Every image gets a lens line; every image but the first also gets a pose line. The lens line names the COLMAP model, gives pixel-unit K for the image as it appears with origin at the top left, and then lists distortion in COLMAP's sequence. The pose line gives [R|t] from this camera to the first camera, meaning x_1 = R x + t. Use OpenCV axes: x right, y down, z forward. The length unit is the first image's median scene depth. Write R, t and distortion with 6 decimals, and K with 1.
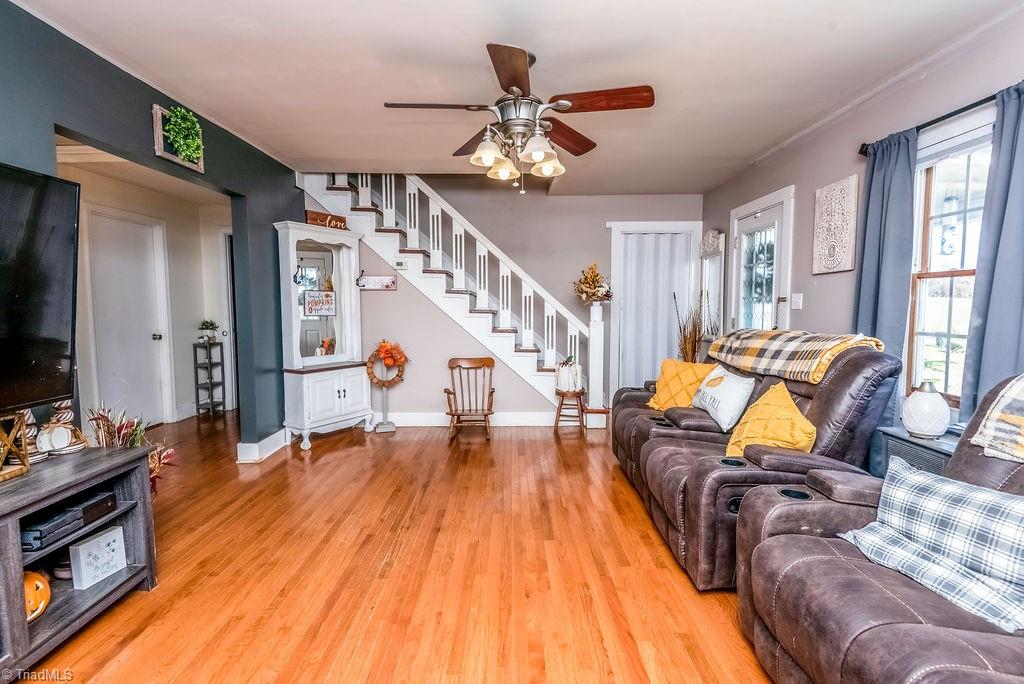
lens RADIAL K [[470.7, 0, 516.8], [0, 470.7, 340.1], [0, 0, 1]] dist [0.033754, -0.022729]
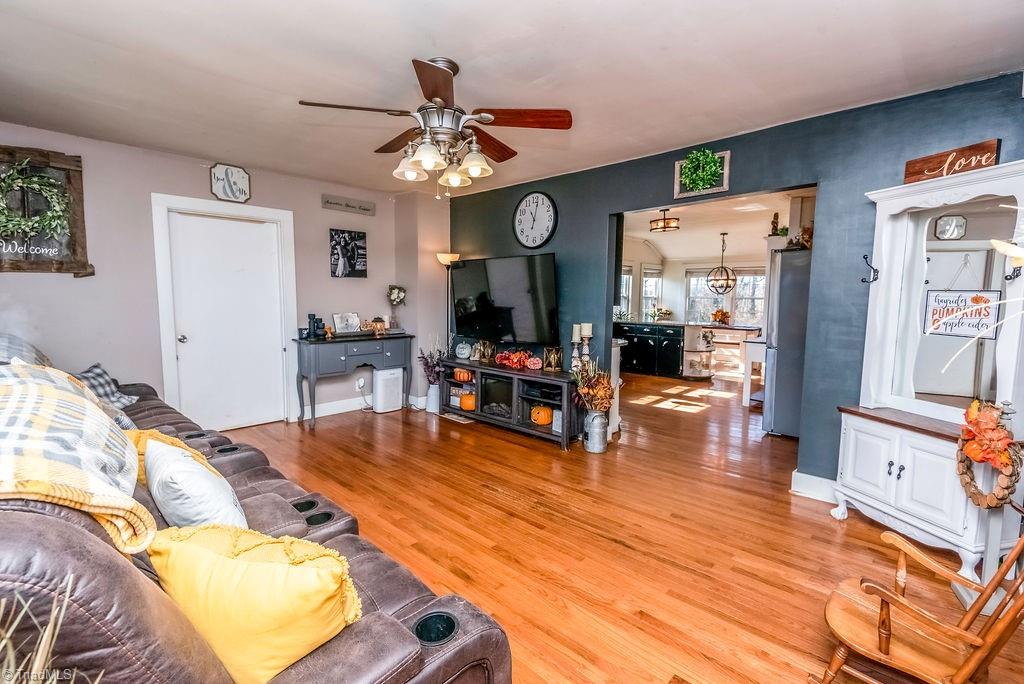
lens RADIAL K [[470.8, 0, 499.4], [0, 470.8, 338.6], [0, 0, 1]] dist [0.031668, -0.022229]
pose [[-0.716638, 0.063389, -0.694558, 0.356156], [-0.057219, 0.987160, 0.149132, -0.100657], [0.695094, 0.146616, -0.703810, 1.021049]]
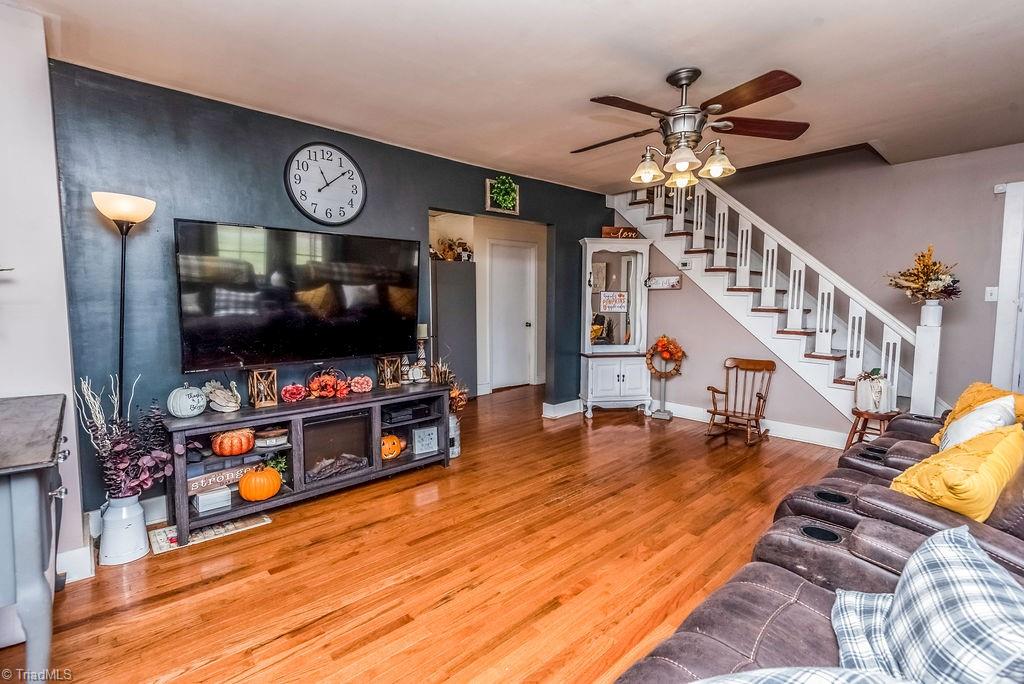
lens RADIAL K [[470.7, 0, 516.8], [0, 470.7, 340.1], [0, 0, 1]] dist [0.033754, -0.022729]
pose [[0.671133, 0.063055, -0.738651, 0.313860], [-0.056287, 0.997834, 0.034039, -0.007215], [0.739197, 0.018732, 0.673229, 0.008117]]
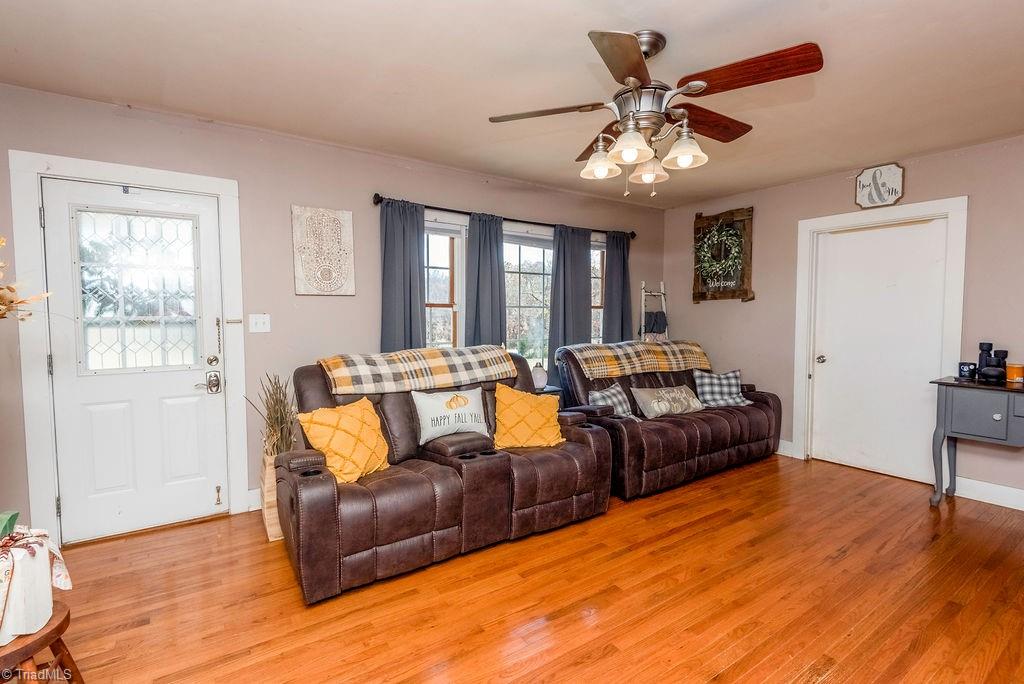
lens RADIAL K [[470.7, 0, 516.8], [0, 470.7, 340.1], [0, 0, 1]] dist [0.033754, -0.022729]
pose [[-0.556644, -0.042925, 0.829642, -0.323852], [0.062944, 0.993614, 0.093641, -0.085972], [-0.828363, 0.104346, -0.550387, 0.928987]]
